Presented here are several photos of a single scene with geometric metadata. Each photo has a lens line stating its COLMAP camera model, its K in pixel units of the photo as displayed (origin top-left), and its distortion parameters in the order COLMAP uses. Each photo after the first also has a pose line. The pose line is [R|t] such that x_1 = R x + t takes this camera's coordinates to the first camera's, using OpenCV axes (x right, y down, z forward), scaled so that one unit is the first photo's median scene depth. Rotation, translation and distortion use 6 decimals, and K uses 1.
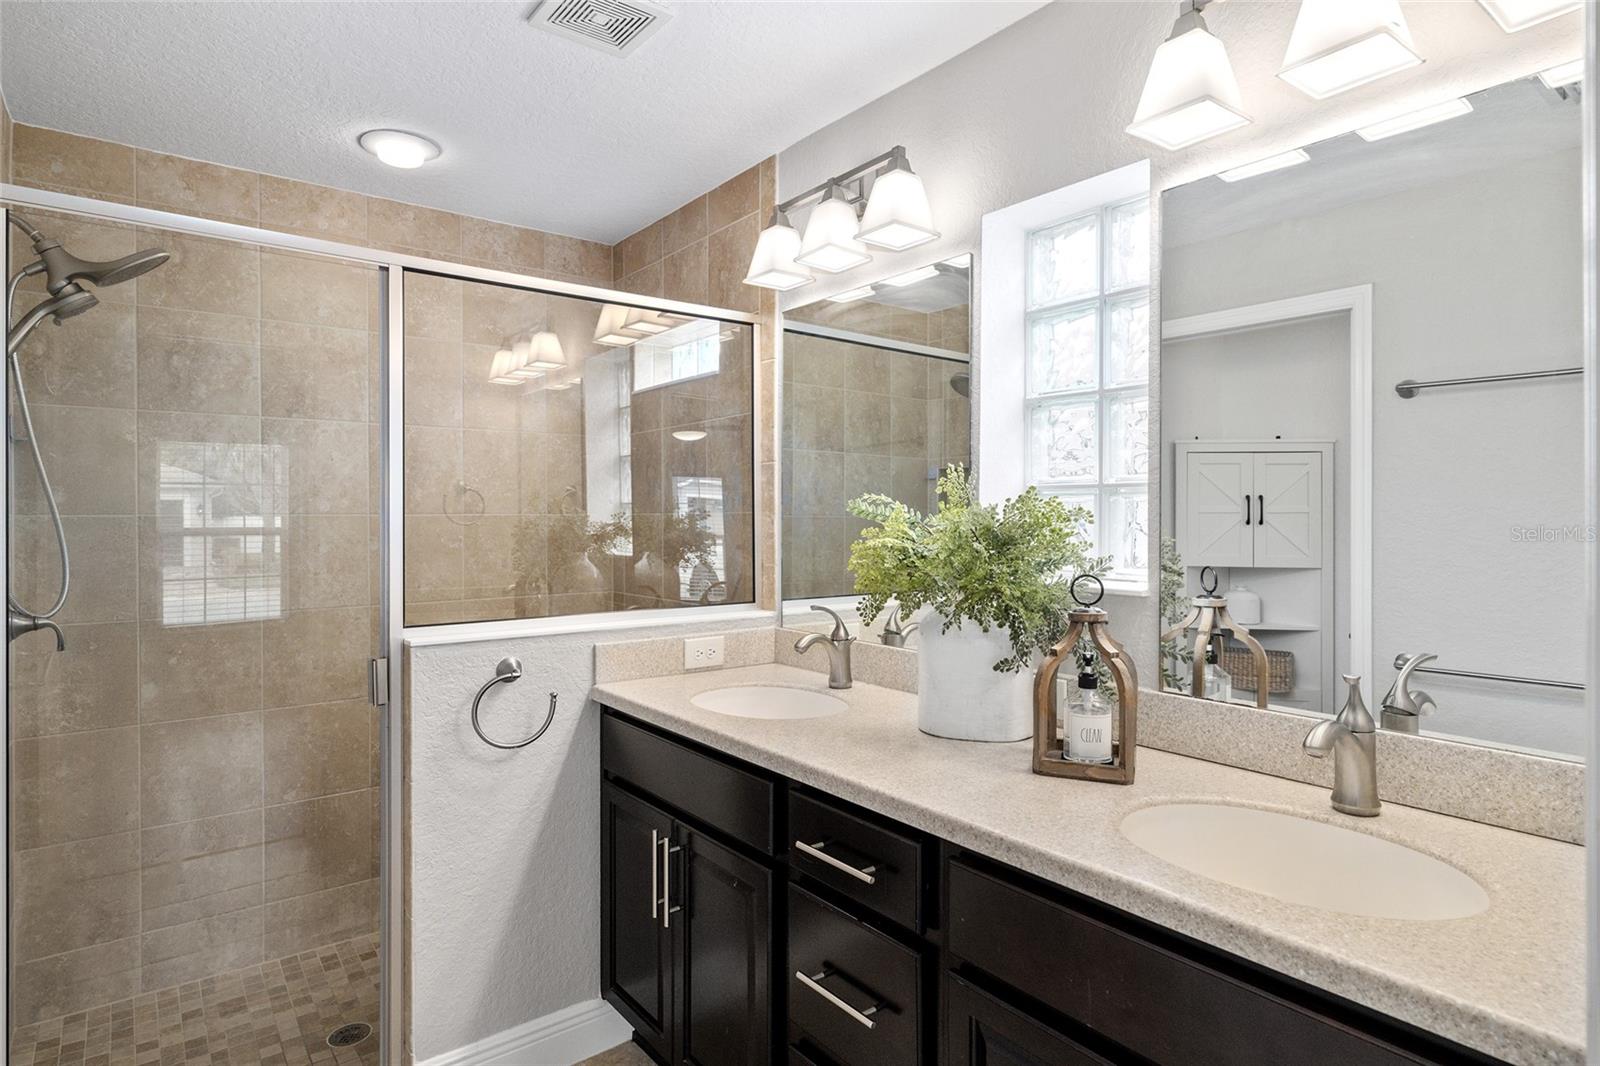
lens RADIAL K [[870.6, 0, 801.1], [0, 870.6, 525.0], [0, 0, 1]] dist [0.003329, 0.000081]
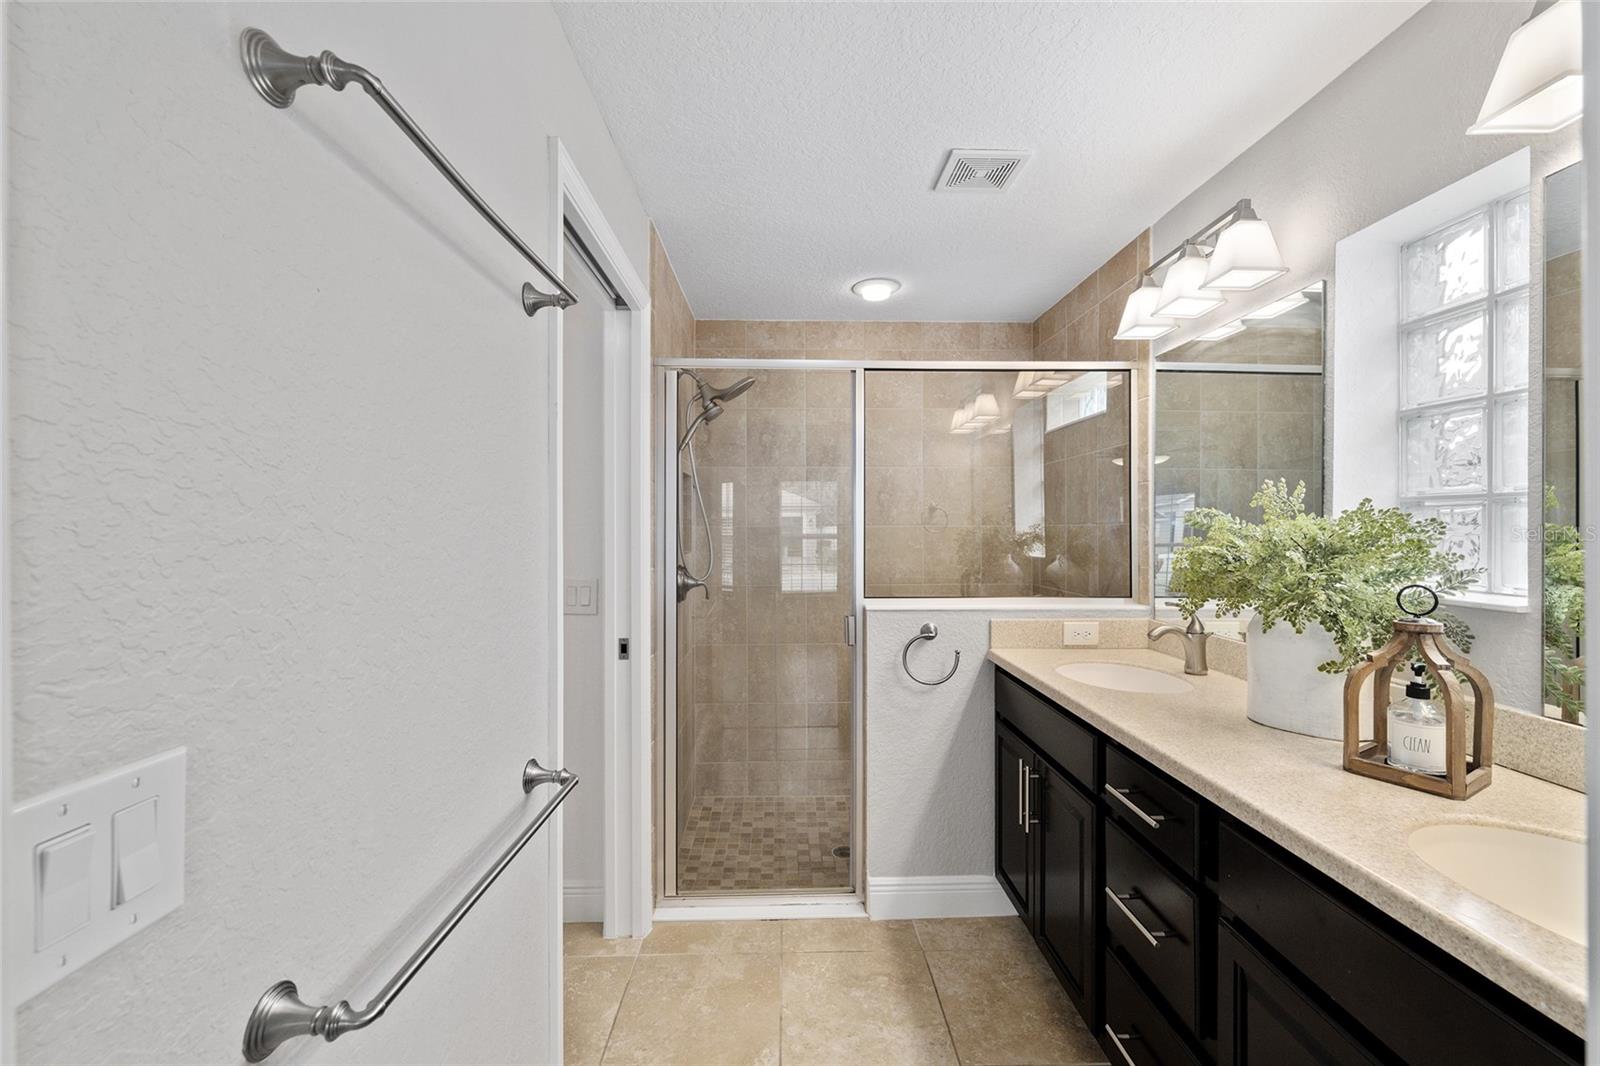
lens RADIAL K [[662.5, 0, 800.0], [0, 662.5, 533.0], [0, 0, 1]] dist [-0.000336, -0.000331]
pose [[0.805263, 0.005910, -0.592889, 0.148049], [-0.006458, 0.999978, 0.001197, 0.000272], [0.592883, 0.002865, 0.805283, -0.028594]]
